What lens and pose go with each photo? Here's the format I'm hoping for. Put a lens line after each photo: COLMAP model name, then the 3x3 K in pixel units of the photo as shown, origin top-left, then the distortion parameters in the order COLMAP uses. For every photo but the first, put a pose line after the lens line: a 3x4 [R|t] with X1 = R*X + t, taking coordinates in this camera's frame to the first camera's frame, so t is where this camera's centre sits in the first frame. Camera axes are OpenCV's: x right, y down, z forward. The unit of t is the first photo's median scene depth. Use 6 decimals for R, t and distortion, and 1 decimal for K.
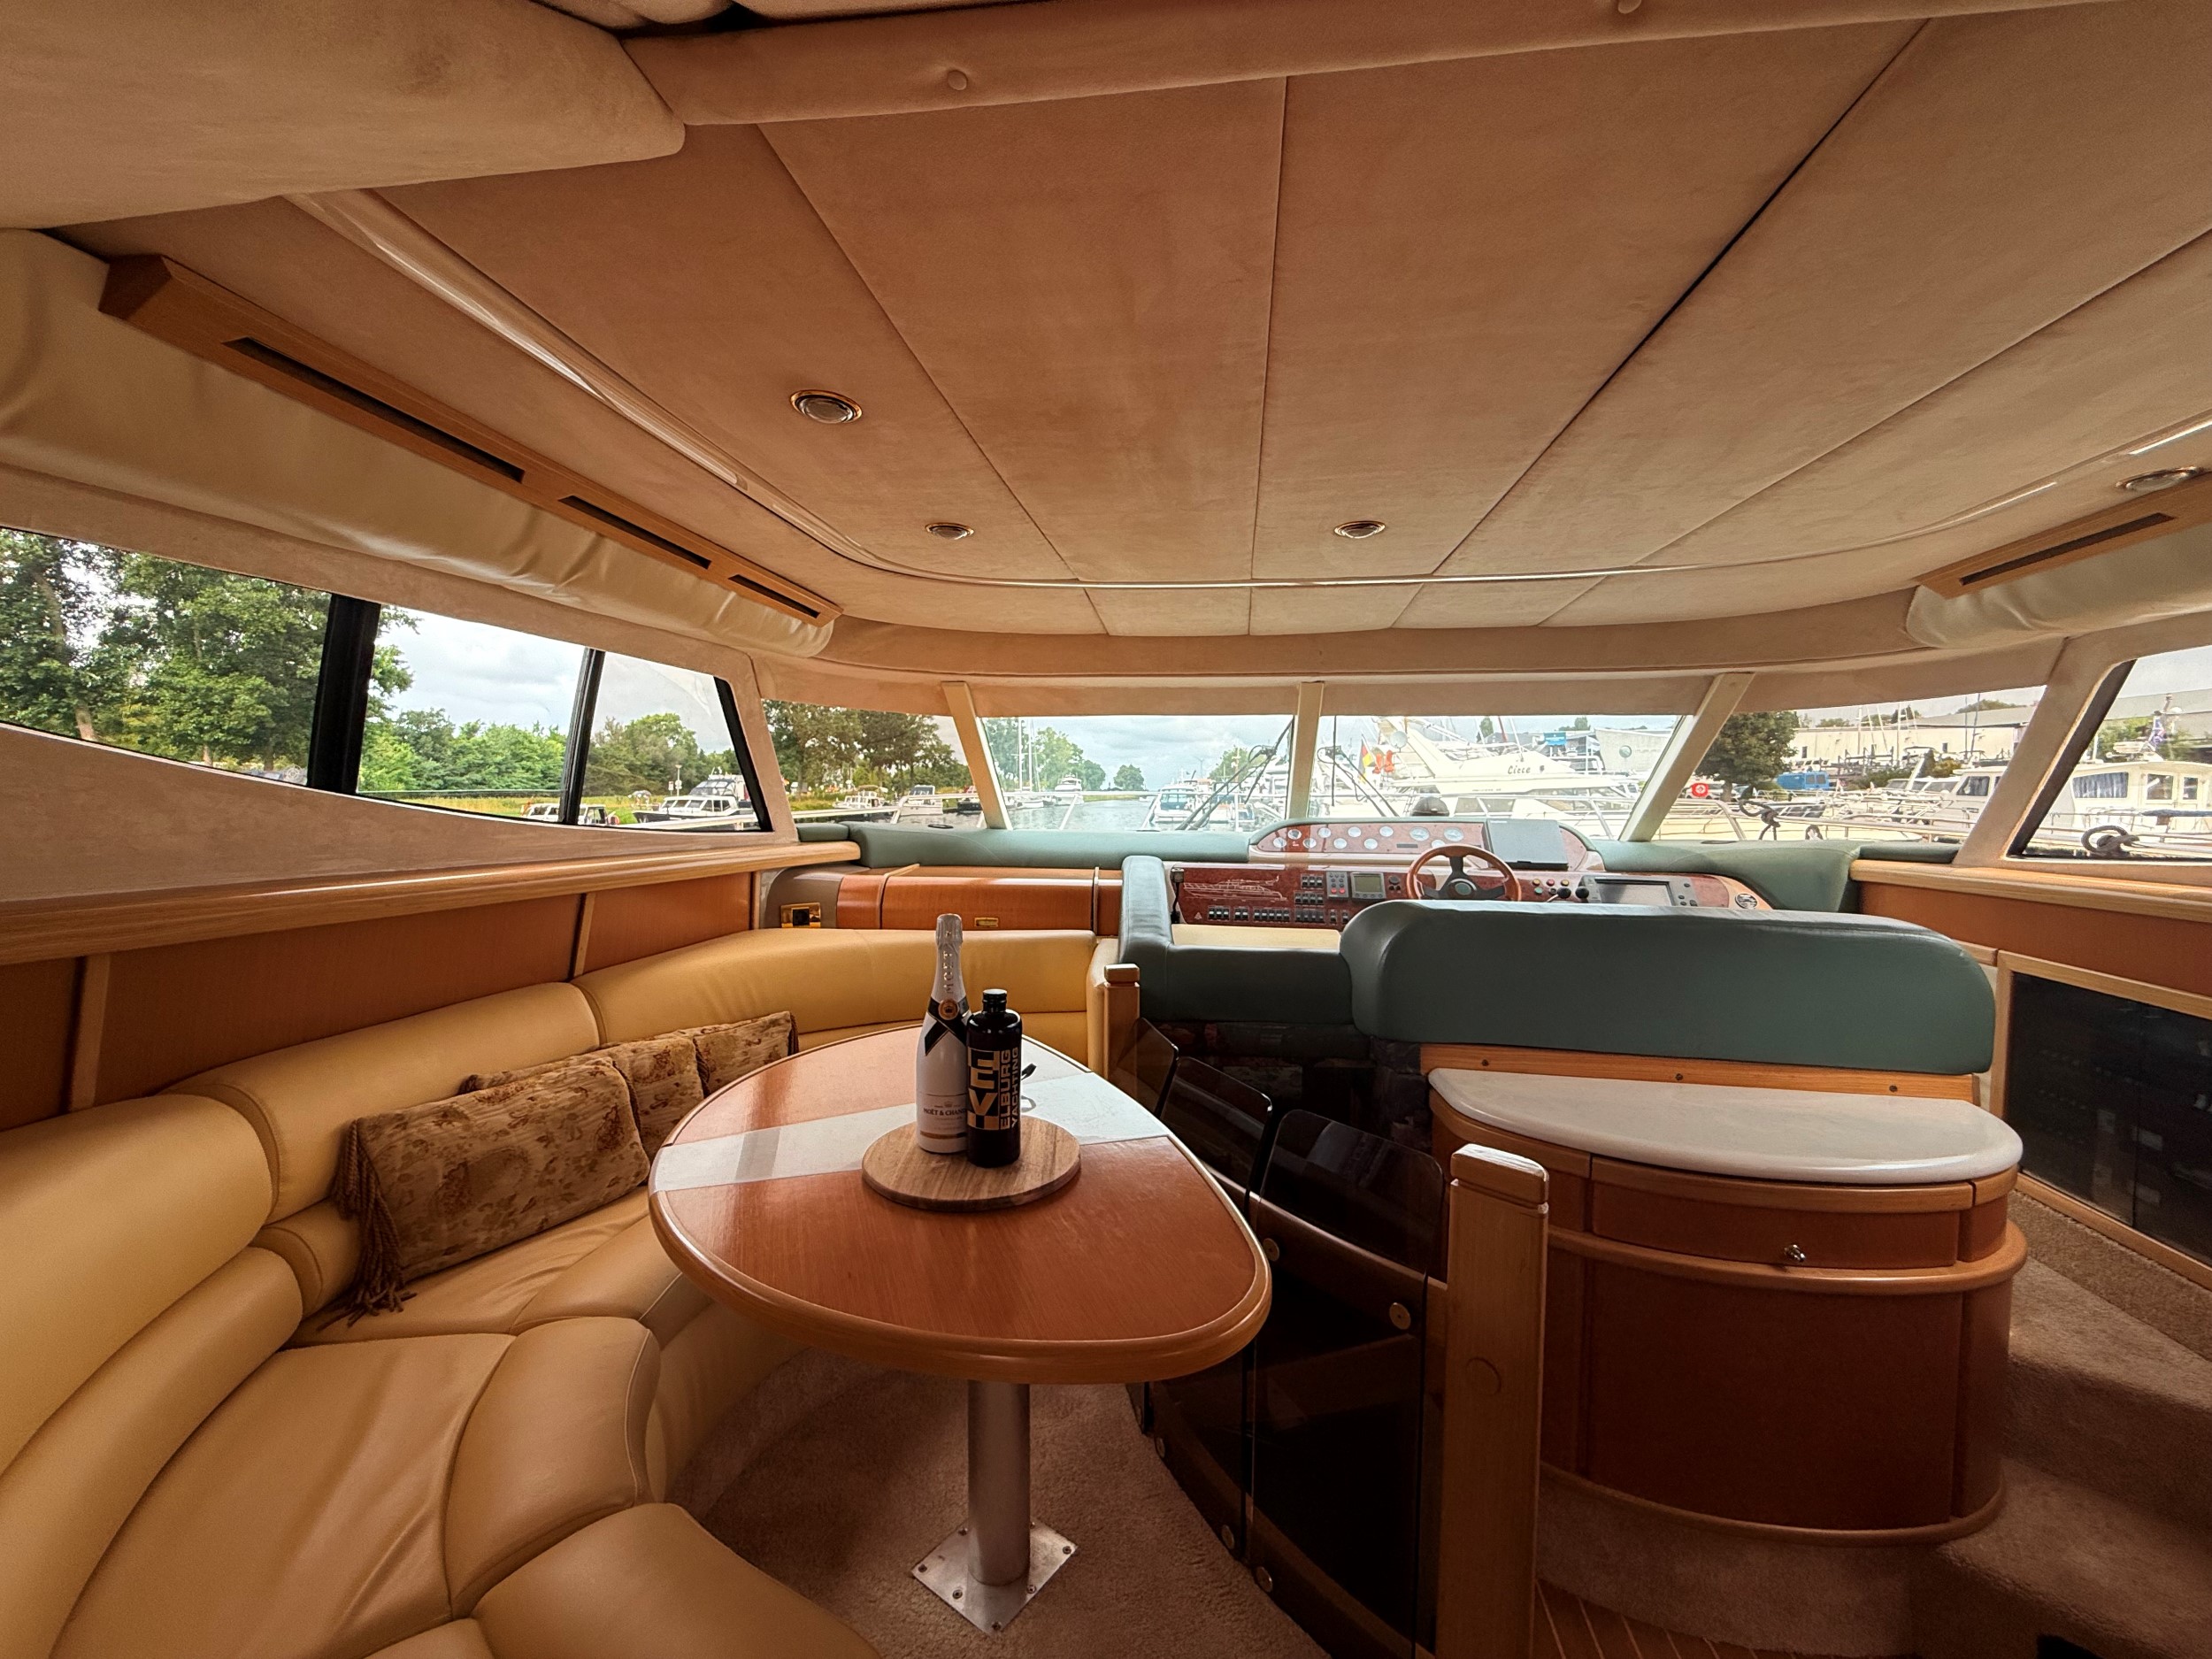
lens RADIAL K [[878.0, 0, 1097.0], [0, 878.0, 818.8], [0, 0, 1]] dist [-0.000192, -0.000178]
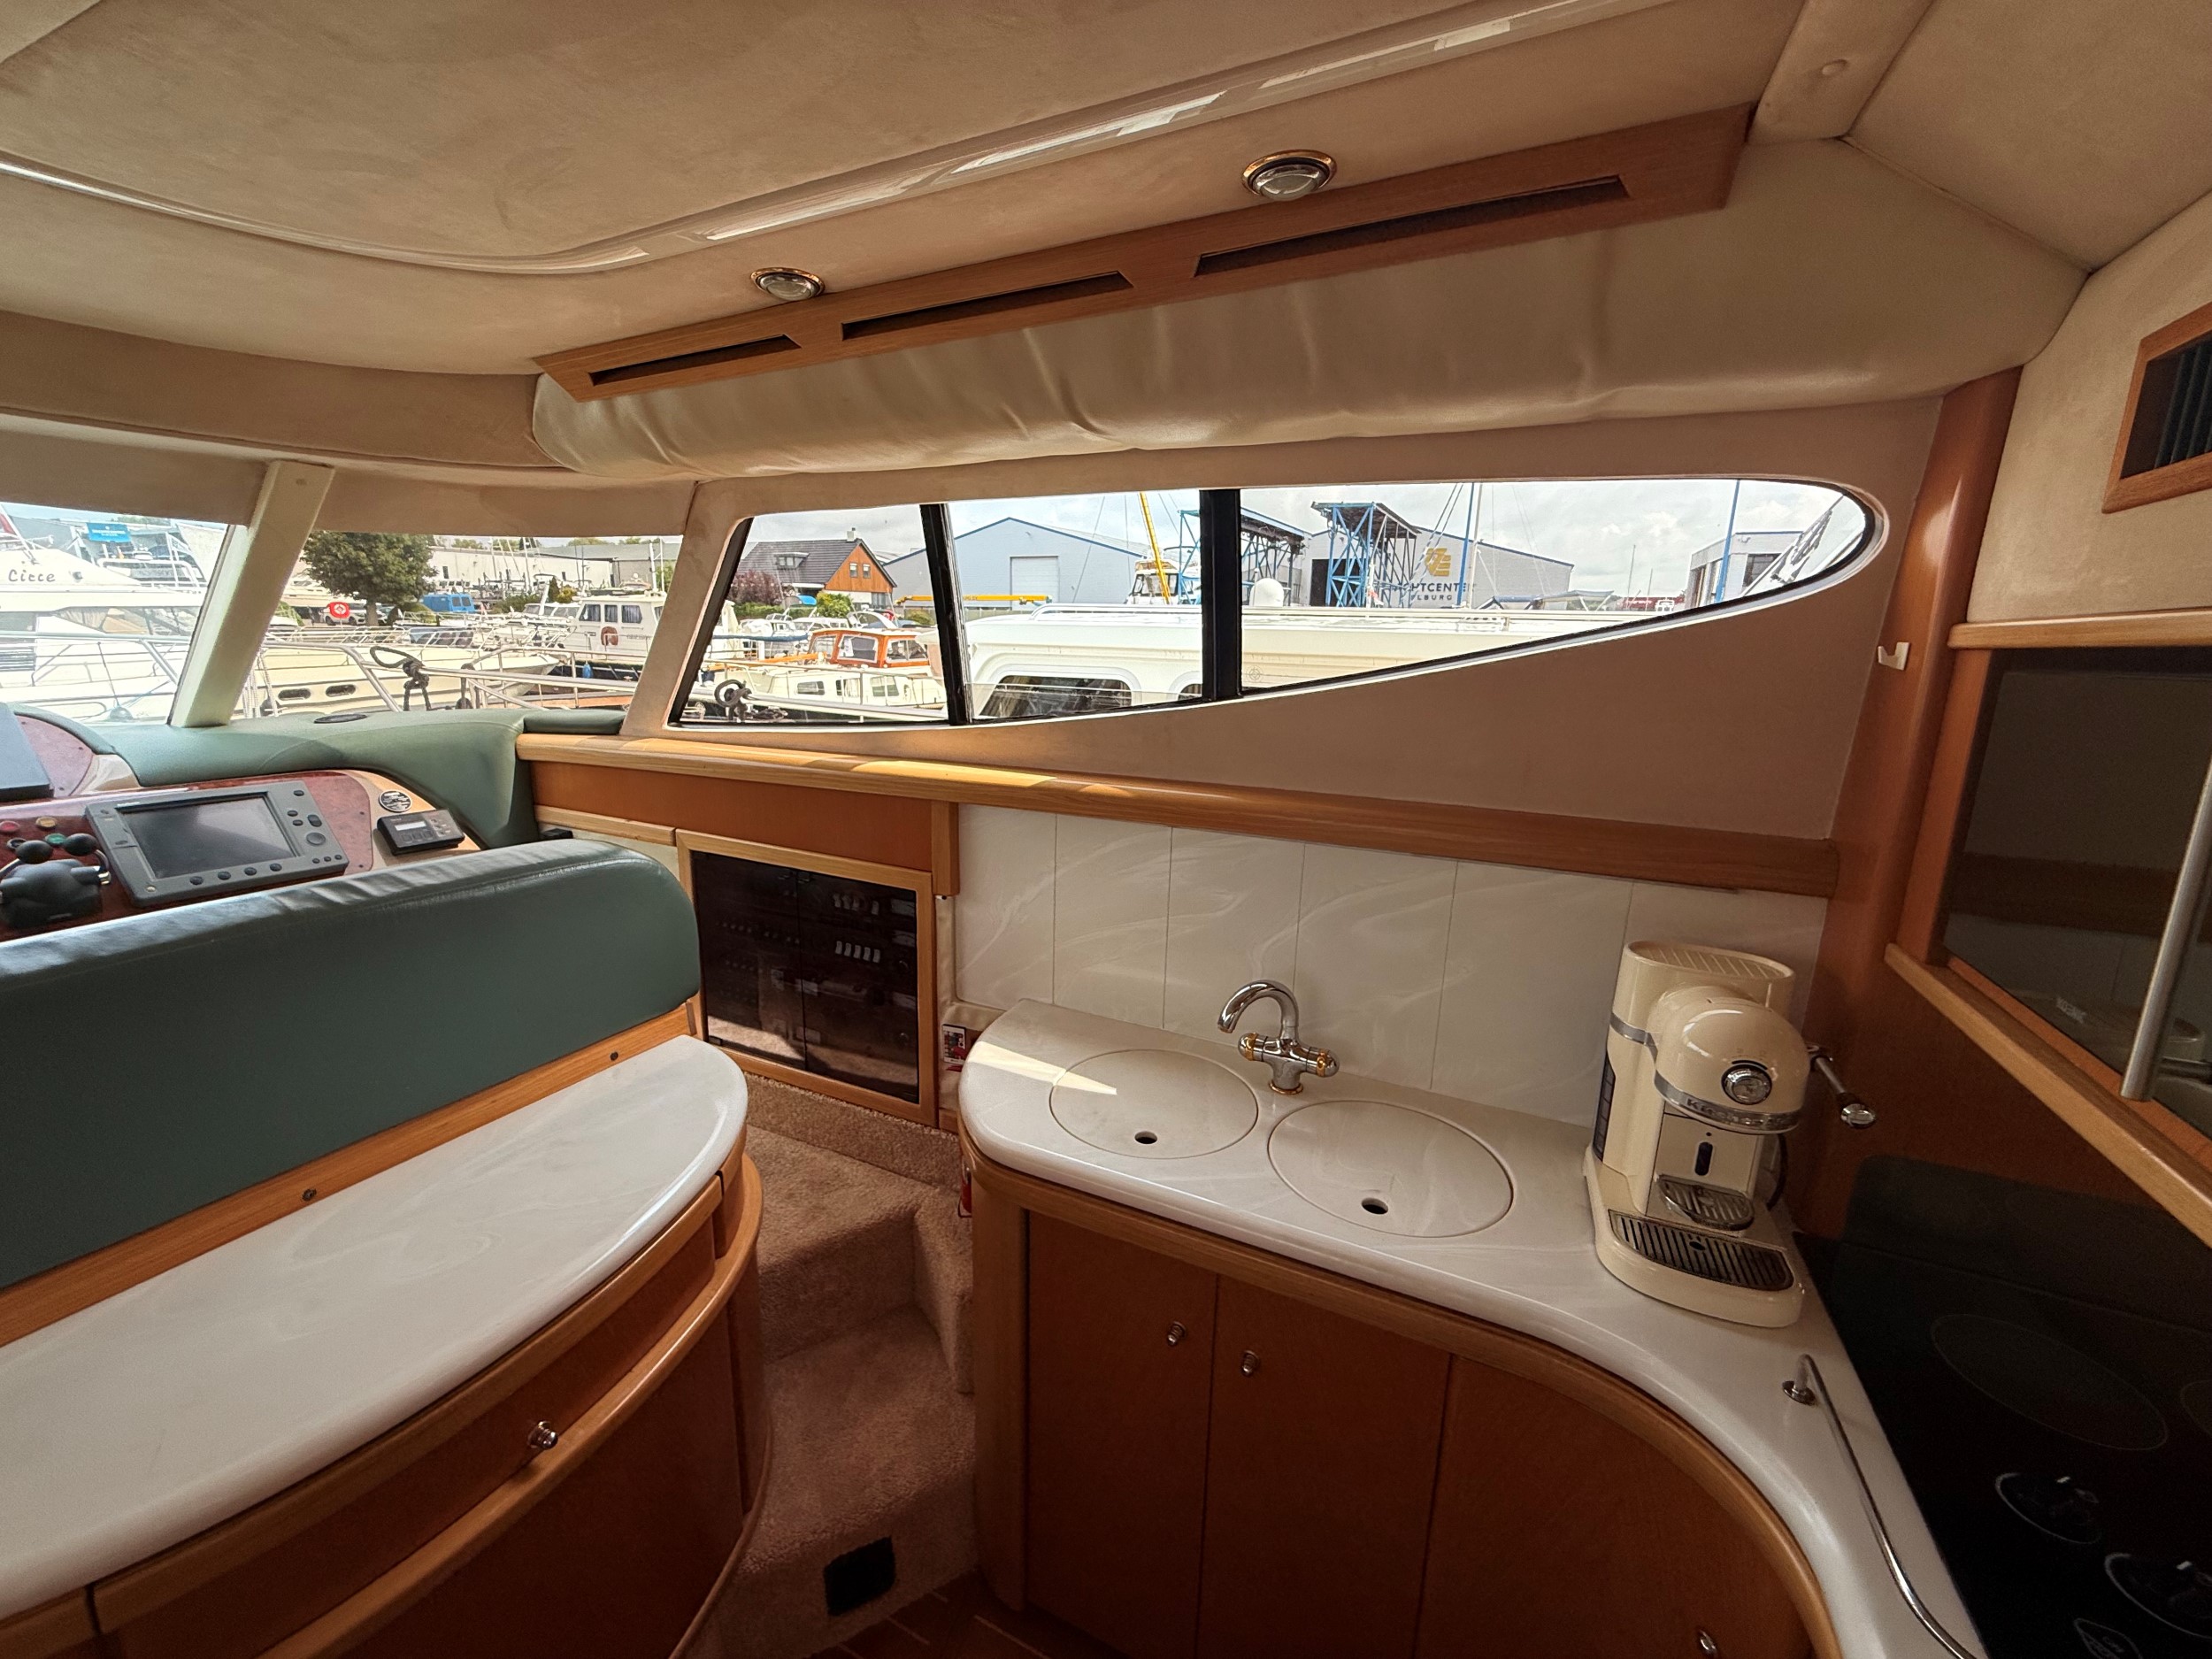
lens RADIAL K [[878.0, 0, 1097.1], [0, 878.0, 821.8], [0, 0, 1]] dist [-0.000192, -0.000178]
pose [[0.268871, -0.210230, 0.939953, 0.181005], [0.015799, 0.976720, 0.213935, -0.030597], [-0.963047, -0.042671, 0.265933, 0.210749]]
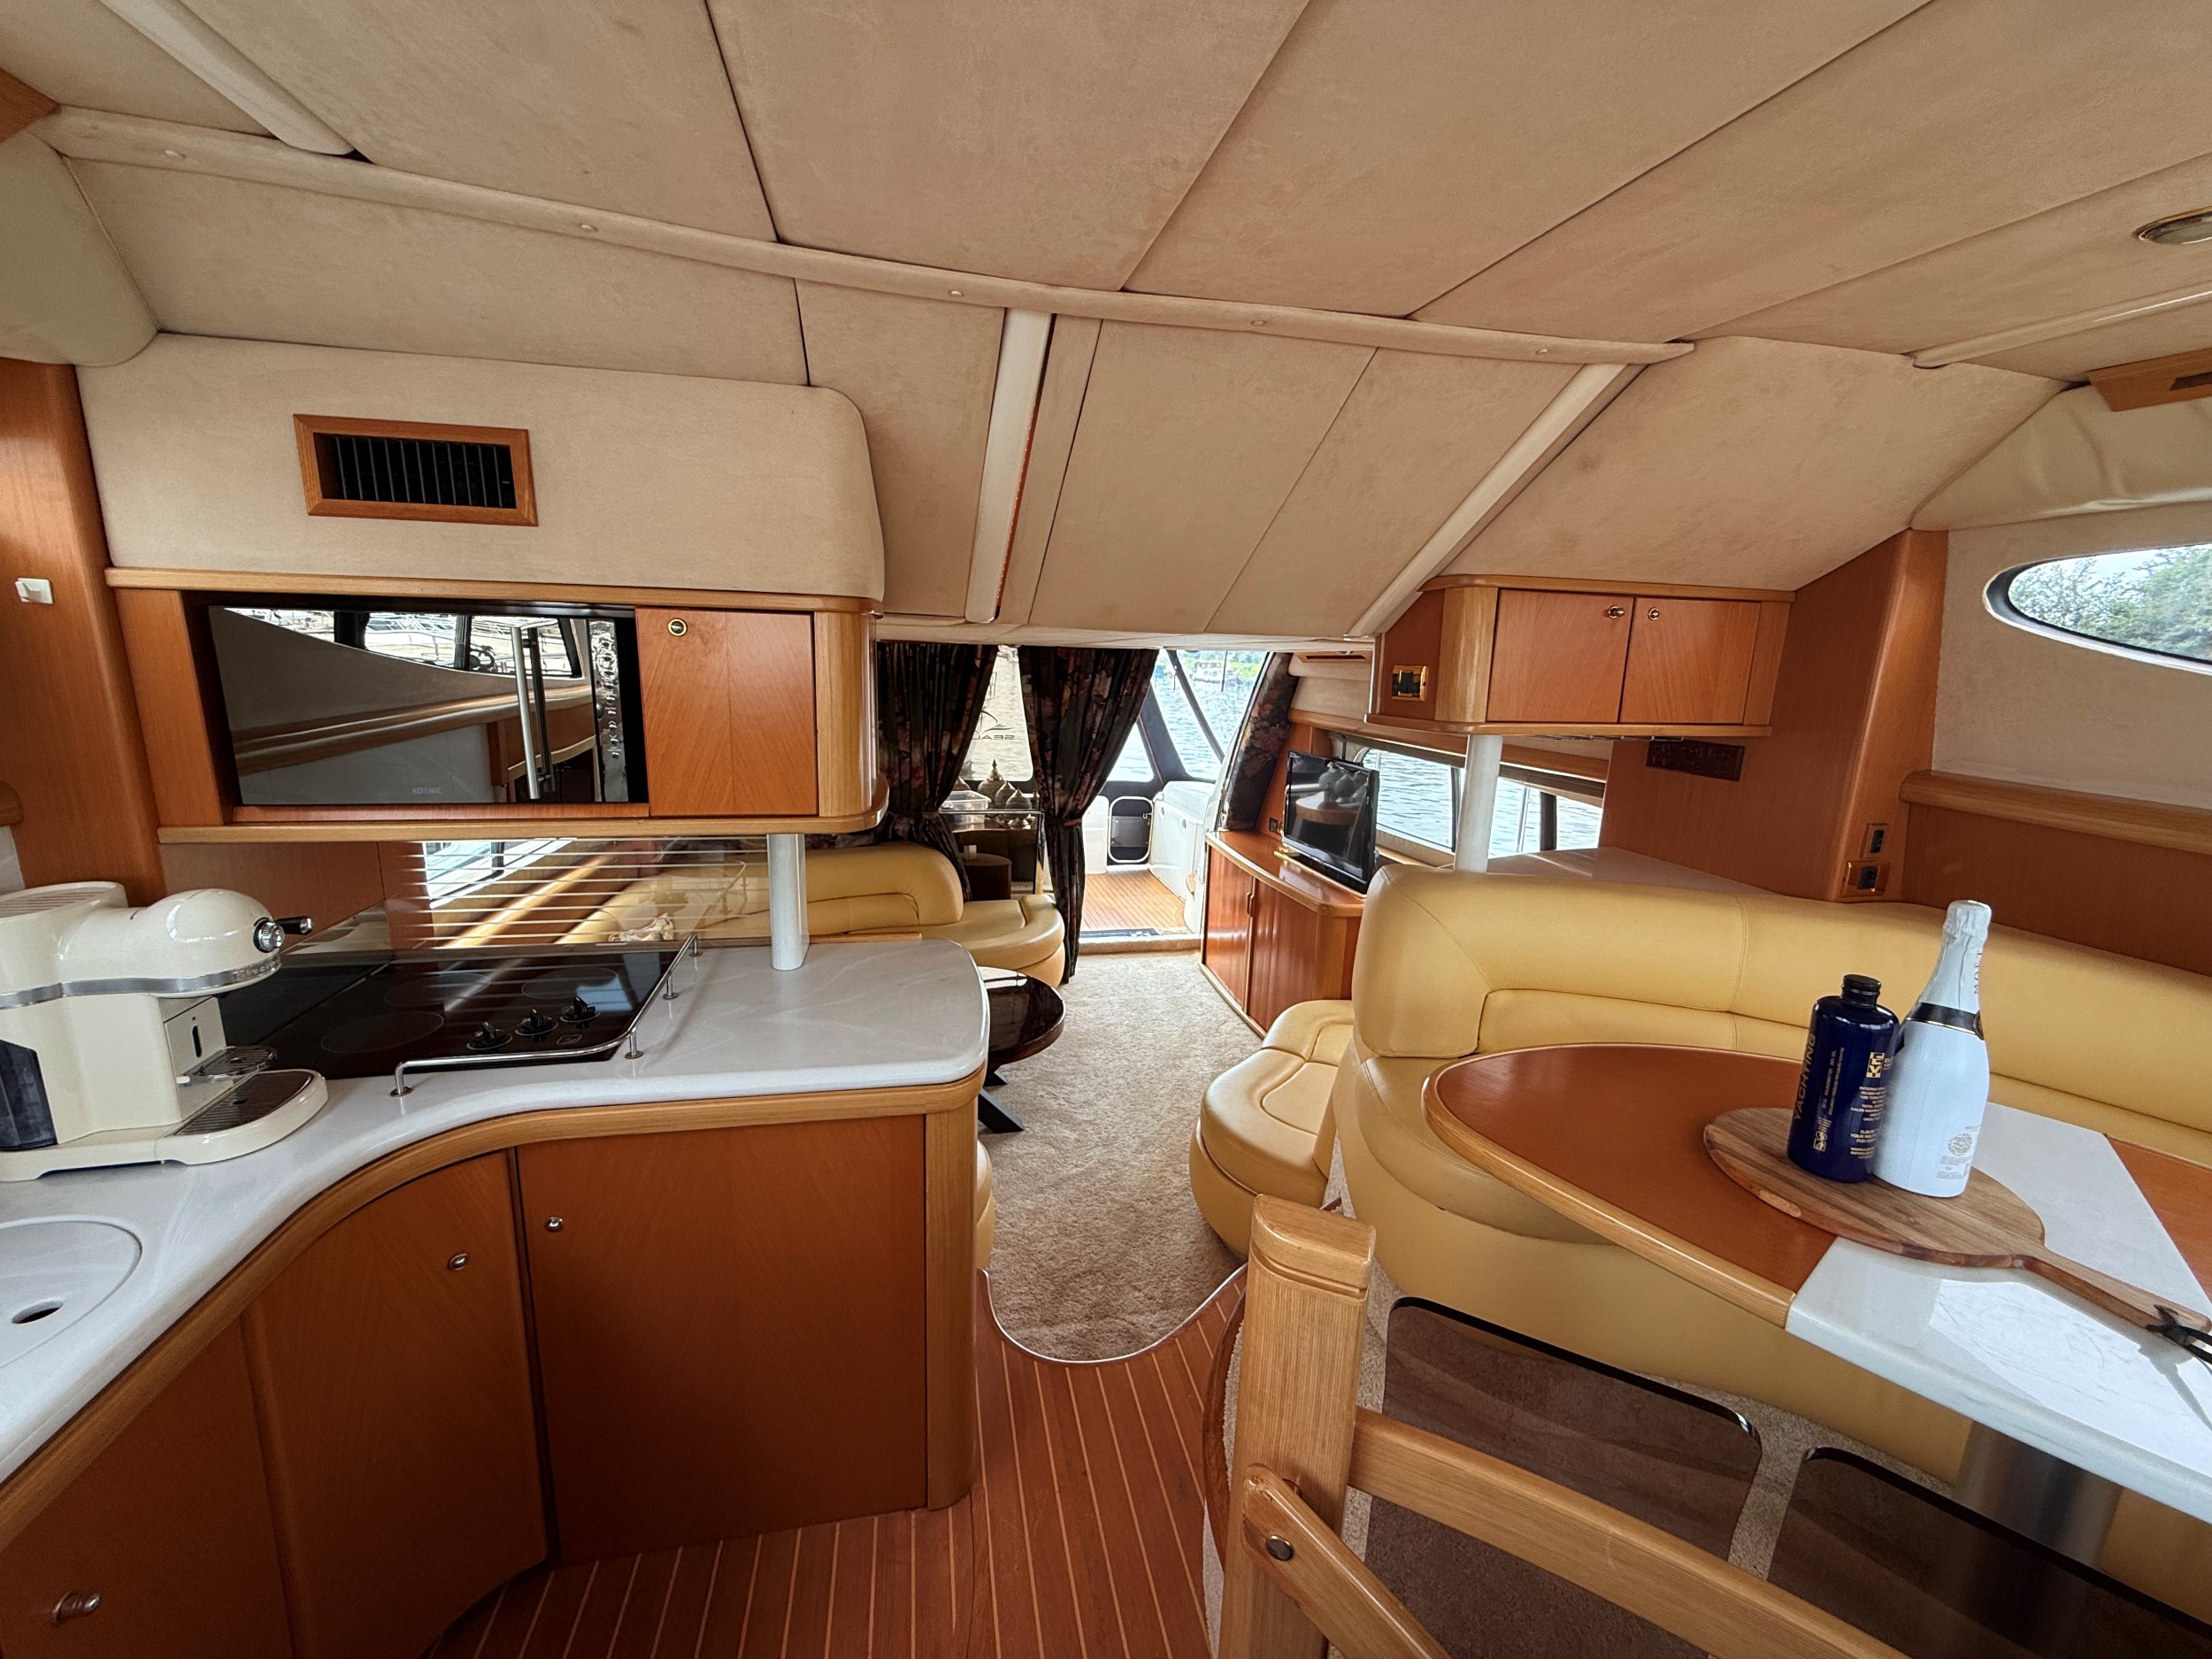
lens RADIAL K [[878.0, 0, 1088.6], [0, 878.0, 826.9], [0, 0, 1]] dist [-0.000192, -0.000178]
pose [[-0.930832, 0.030687, -0.364156, 0.293665], [-0.056355, 0.972495, 0.226003, -0.028828], [0.361075, 0.230893, -0.903501, 0.501345]]
